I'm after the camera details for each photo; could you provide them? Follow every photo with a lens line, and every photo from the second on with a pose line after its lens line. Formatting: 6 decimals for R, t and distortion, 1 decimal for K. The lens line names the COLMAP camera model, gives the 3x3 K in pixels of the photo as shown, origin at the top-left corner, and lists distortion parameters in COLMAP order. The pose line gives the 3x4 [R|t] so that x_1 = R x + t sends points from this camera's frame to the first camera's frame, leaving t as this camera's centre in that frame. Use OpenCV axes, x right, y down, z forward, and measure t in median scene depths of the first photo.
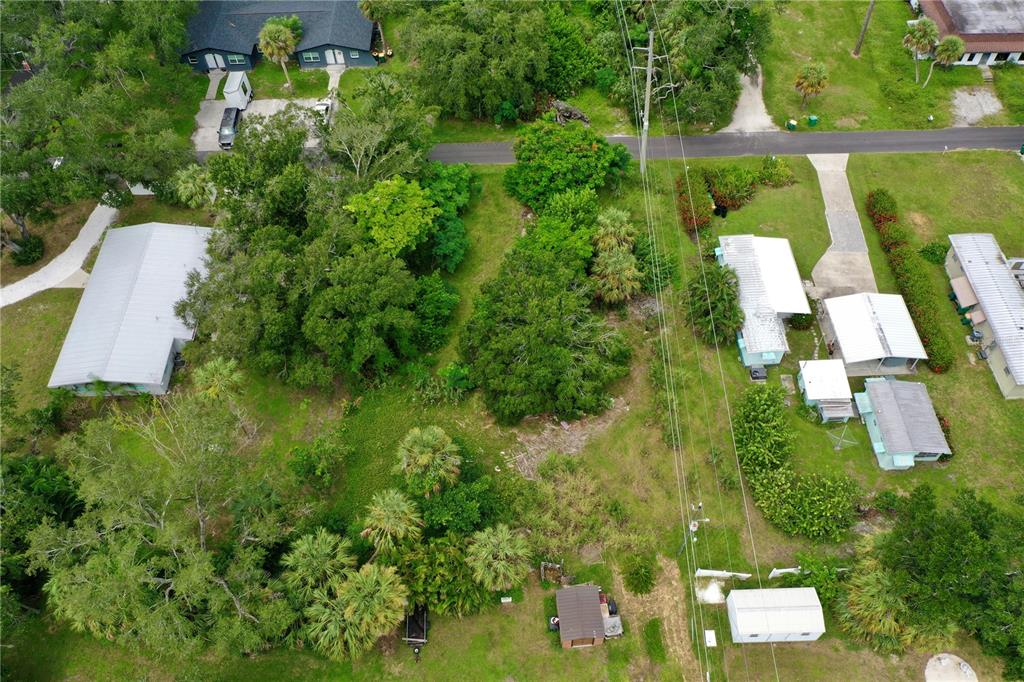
lens RADIAL K [[805.6, 0, 514.0], [0, 805.6, 340.5], [0, 0, 1]] dist [-0.000647, -0.003529]
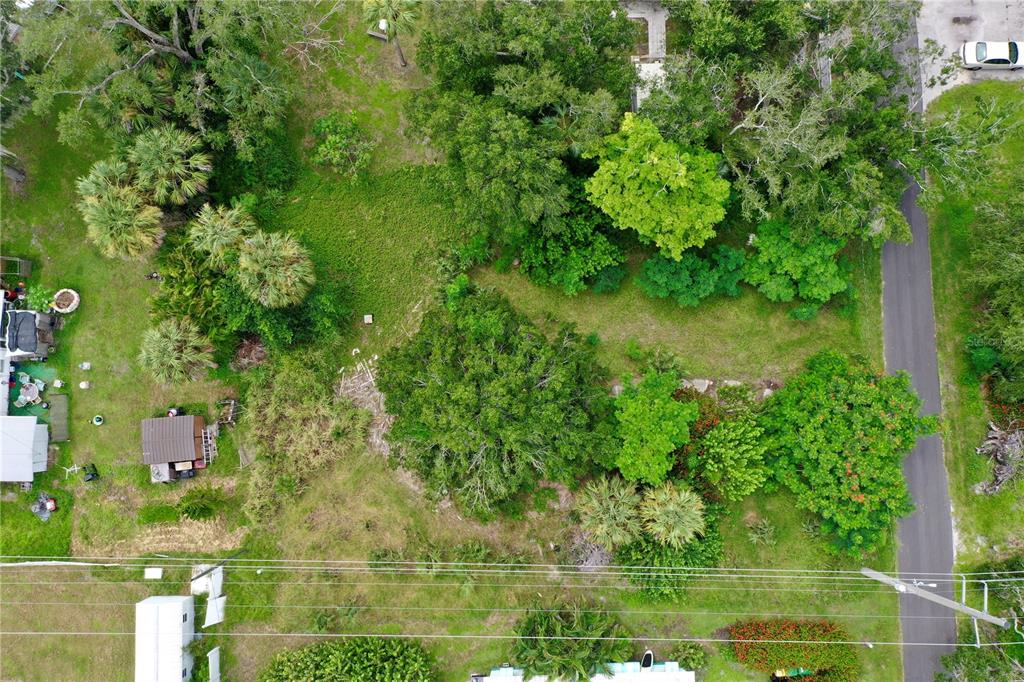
lens RADIAL K [[805.6, 0, 513.8], [0, 805.6, 338.6], [0, 0, 1]] dist [-0.000647, -0.003529]
pose [[0.002632, 0.998168, -0.060445, 0.017613], [-0.791420, 0.039027, 0.610026, -0.478763], [0.611268, 0.046232, 0.790072, 0.402265]]
